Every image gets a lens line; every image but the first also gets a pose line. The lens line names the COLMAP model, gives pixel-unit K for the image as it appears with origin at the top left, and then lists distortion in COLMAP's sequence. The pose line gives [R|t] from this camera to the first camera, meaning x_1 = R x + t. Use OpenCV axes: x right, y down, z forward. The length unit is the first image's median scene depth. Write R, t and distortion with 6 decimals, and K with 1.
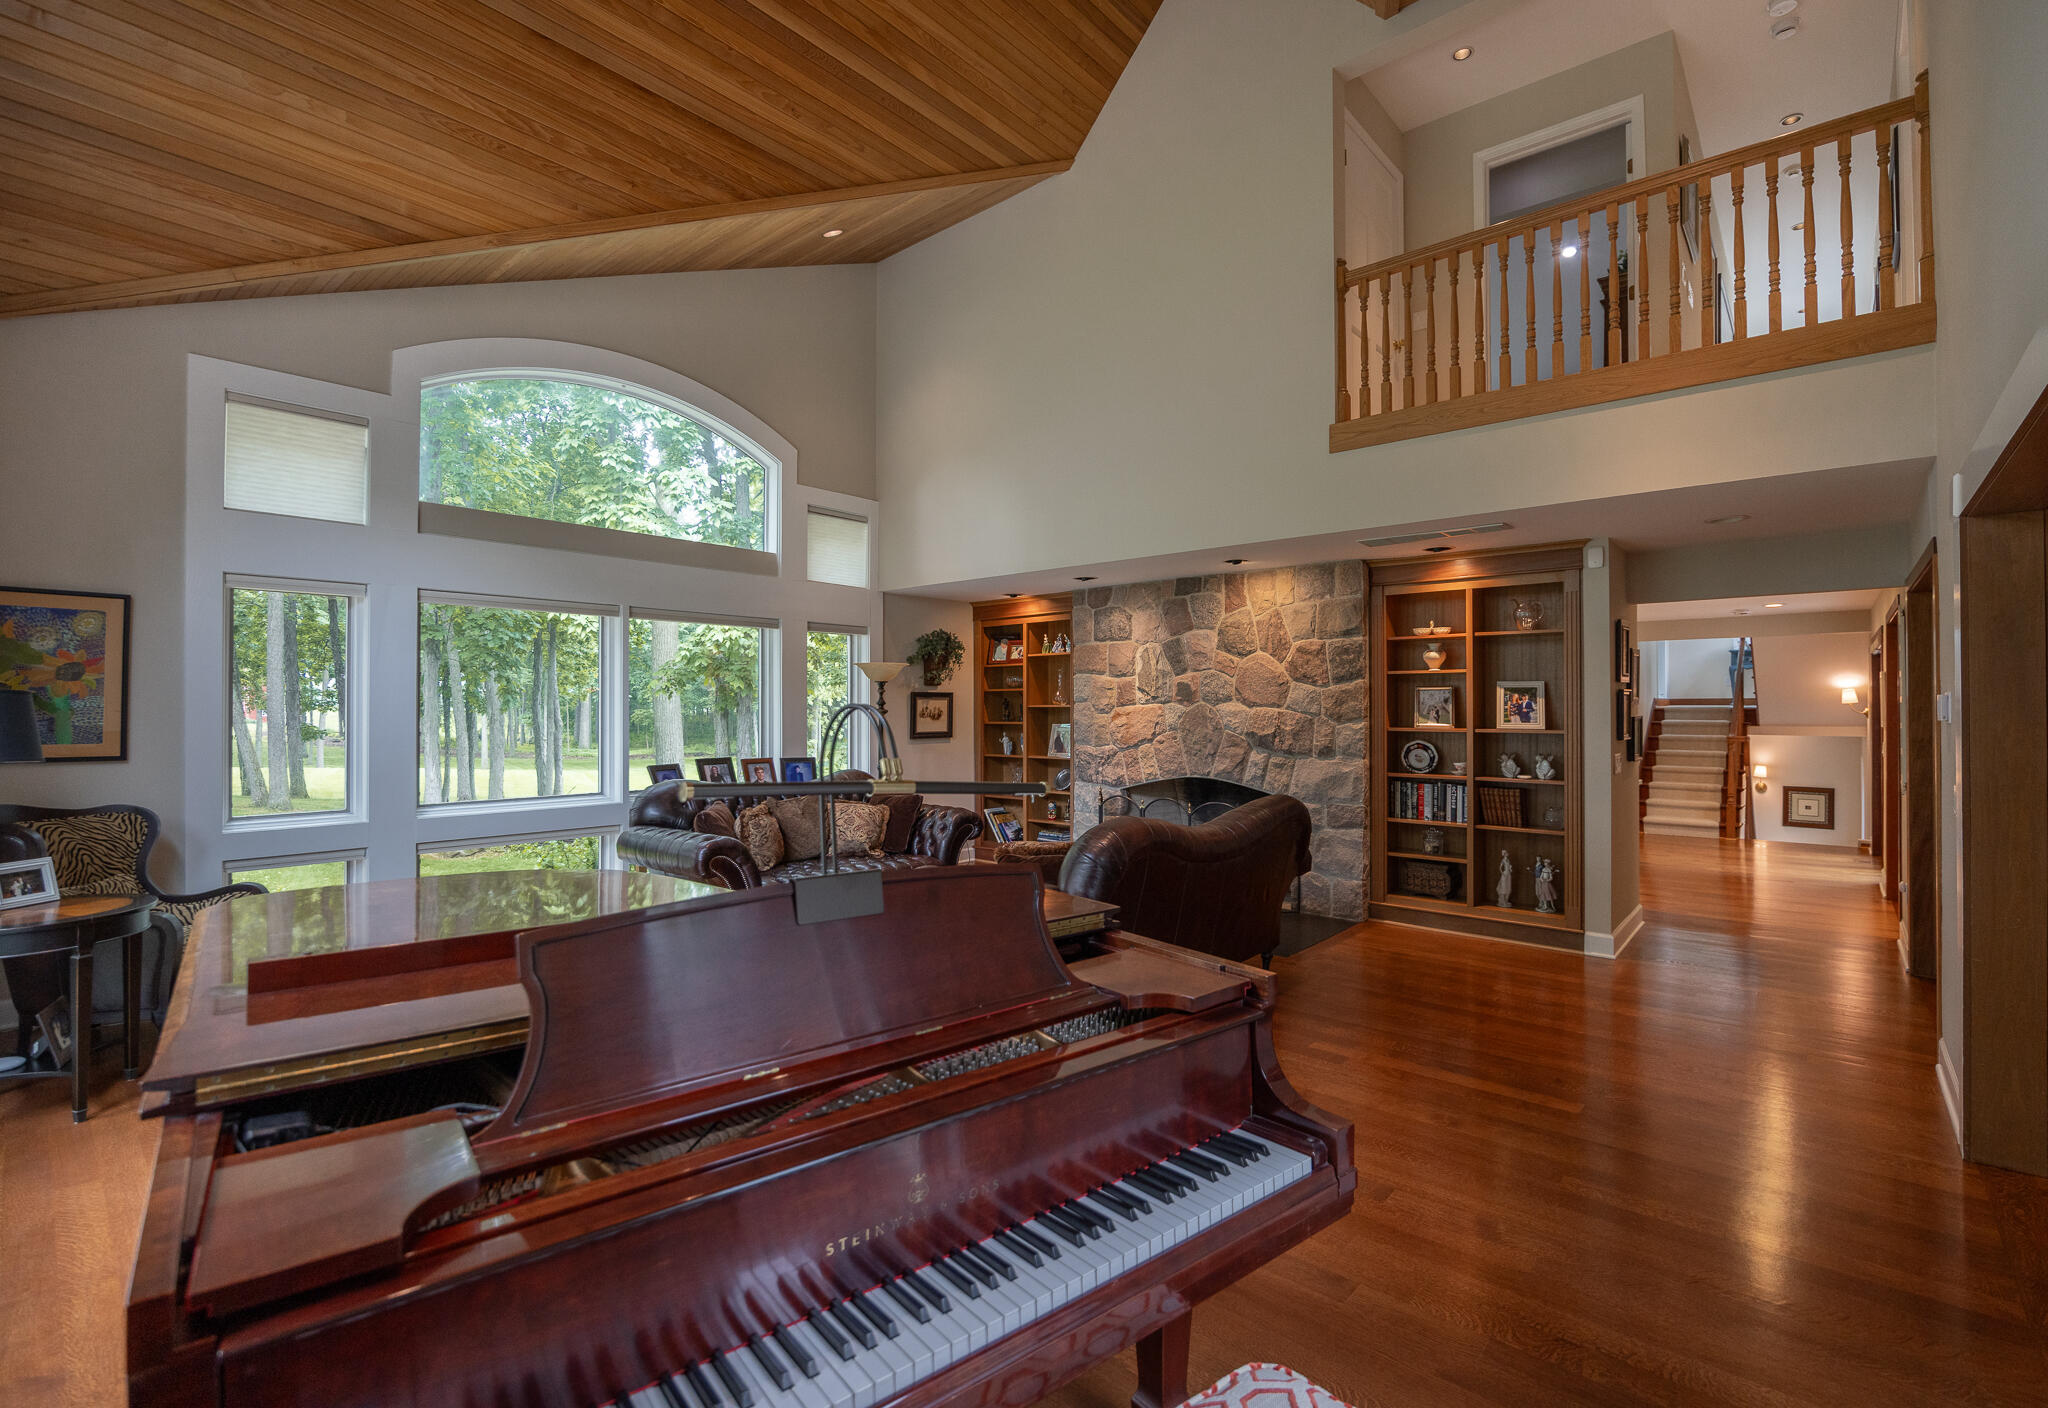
lens RADIAL K [[945.6, 0, 1037.0], [0, 945.6, 713.1], [0, 0, 1]] dist [-0.021982, 0.002090]
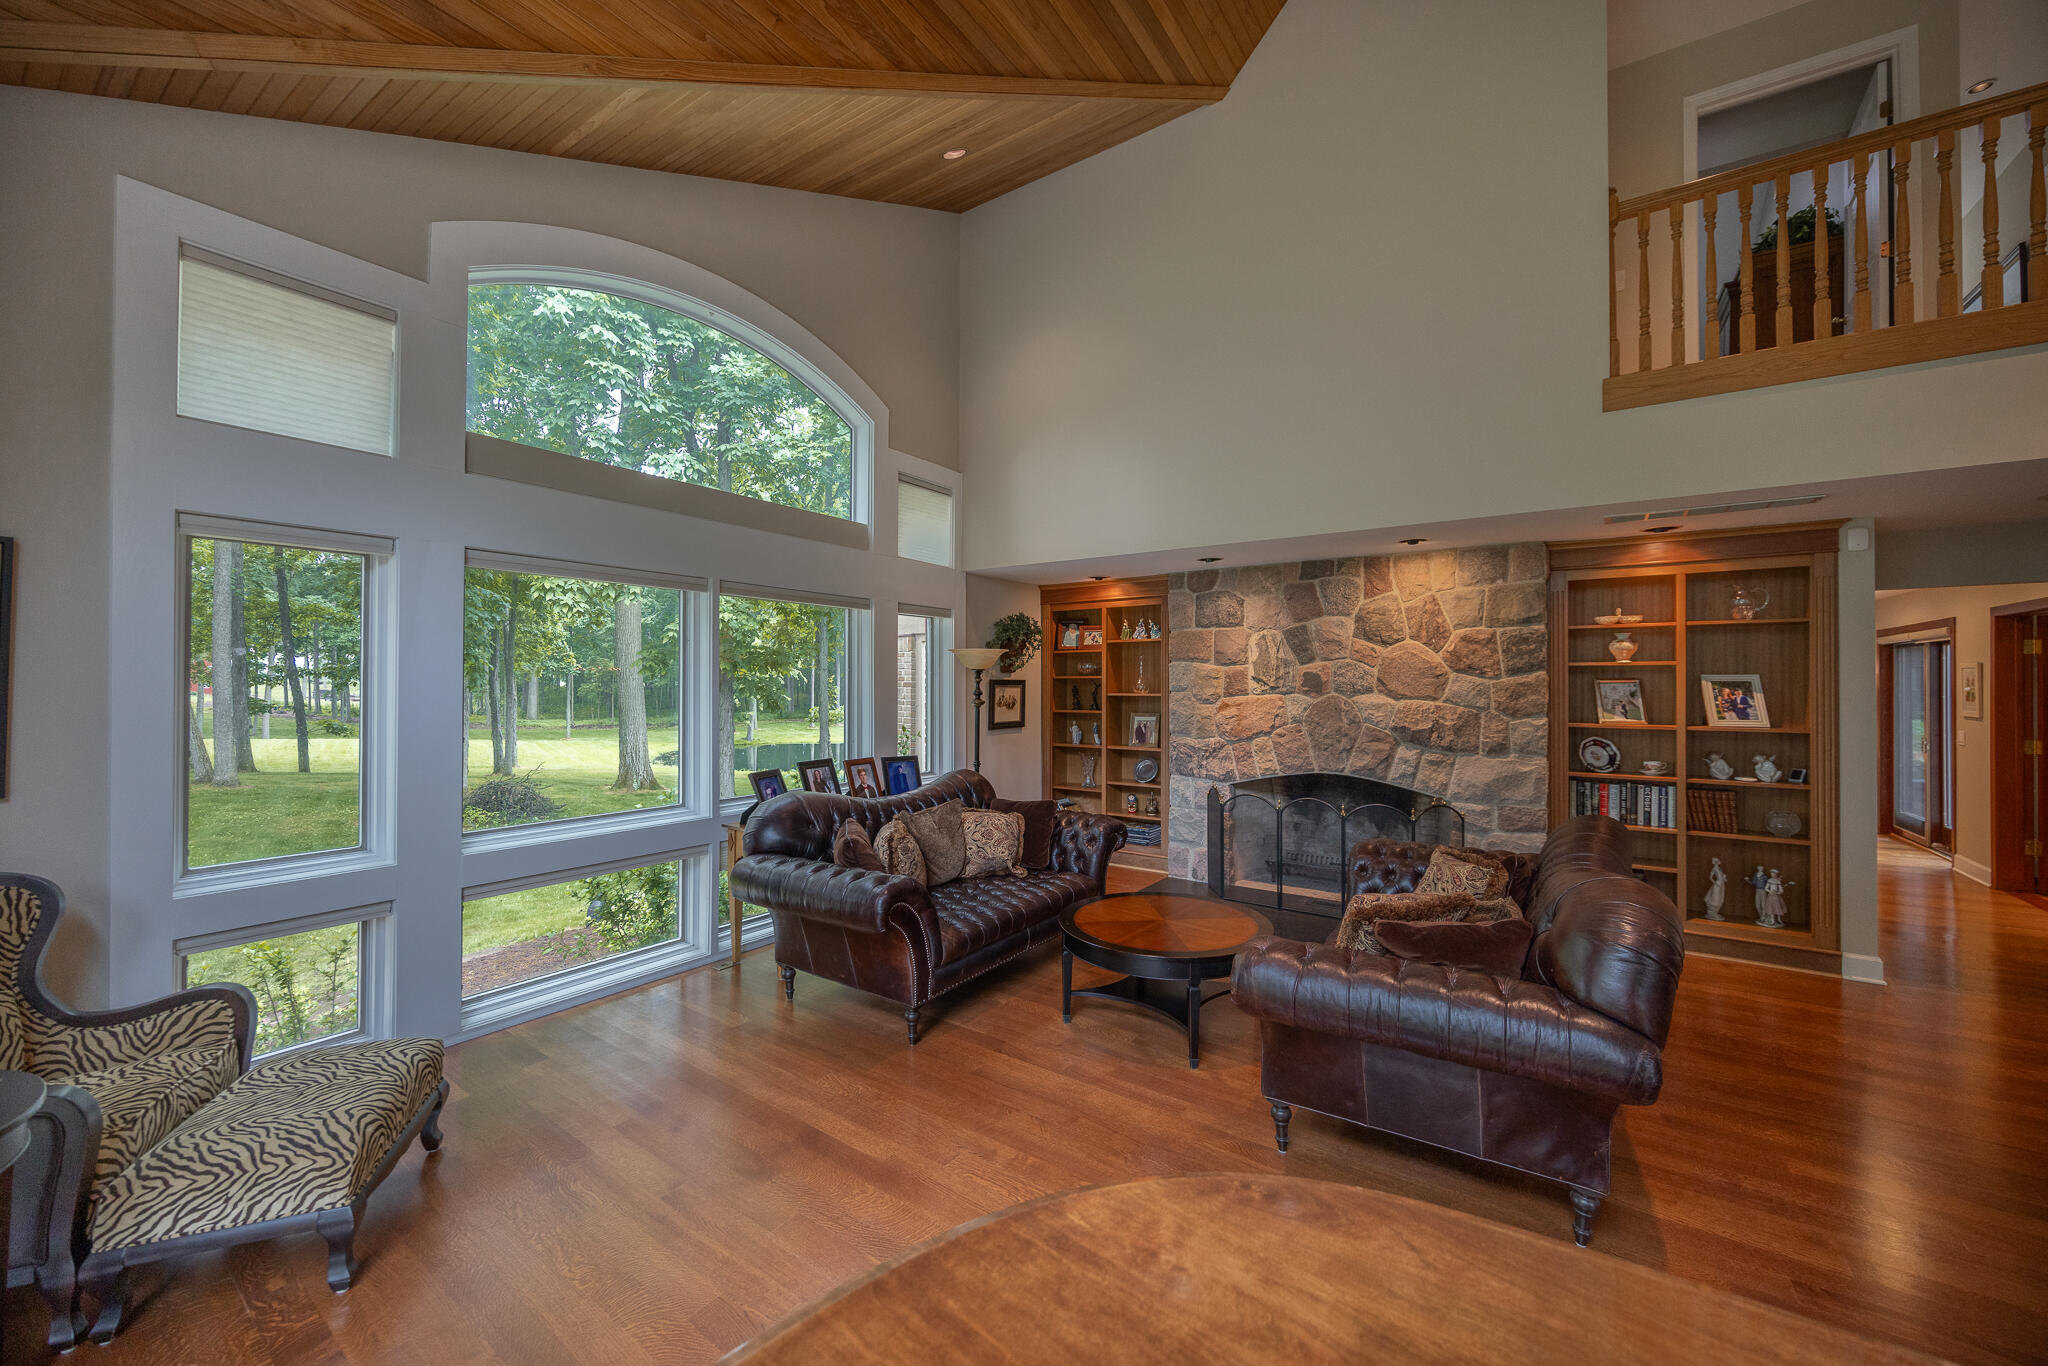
lens RADIAL K [[790.7, 0, 1005.3], [0, 790.7, 684.2], [0, 0, 1]] dist [-0.006016, 0.000272]
pose [[0.994752, 0.001968, 0.102301, -0.248620], [-0.001732, 0.999996, -0.002397, -0.019564], [-0.102305, 0.002207, 0.994751, 0.277043]]
